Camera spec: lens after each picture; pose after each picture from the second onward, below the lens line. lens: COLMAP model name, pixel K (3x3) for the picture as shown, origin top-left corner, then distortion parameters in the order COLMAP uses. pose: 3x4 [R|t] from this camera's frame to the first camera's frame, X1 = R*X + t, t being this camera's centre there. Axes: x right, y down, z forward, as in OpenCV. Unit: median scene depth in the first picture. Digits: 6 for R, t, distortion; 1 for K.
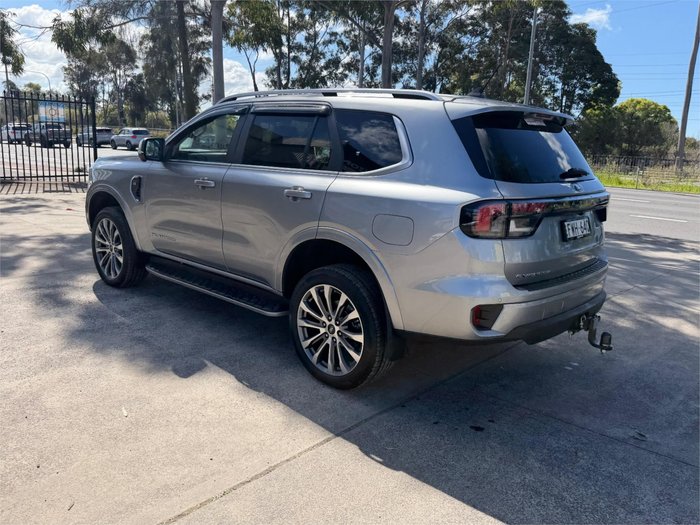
lens RADIAL K [[564.6, 0, 346.0], [0, 564.6, 262.4], [0, 0, 1]] dist [0.075747, -0.124029]
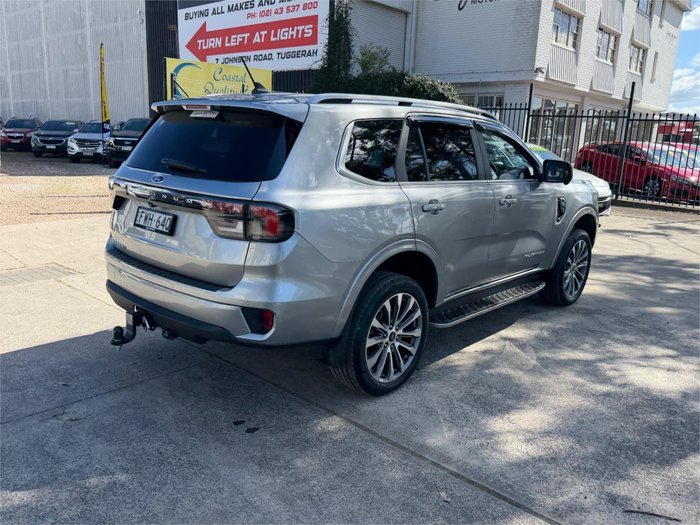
lens RADIAL K [[563.6, 0, 345.7], [0, 563.6, 274.1], [0, 0, 1]] dist [0.069343, -0.103405]
pose [[0.001742, 0.196822, -0.980438, 1.068701], [-0.255387, 0.948014, 0.189859, -0.187114], [0.966837, 0.250060, 0.051918, 1.006543]]
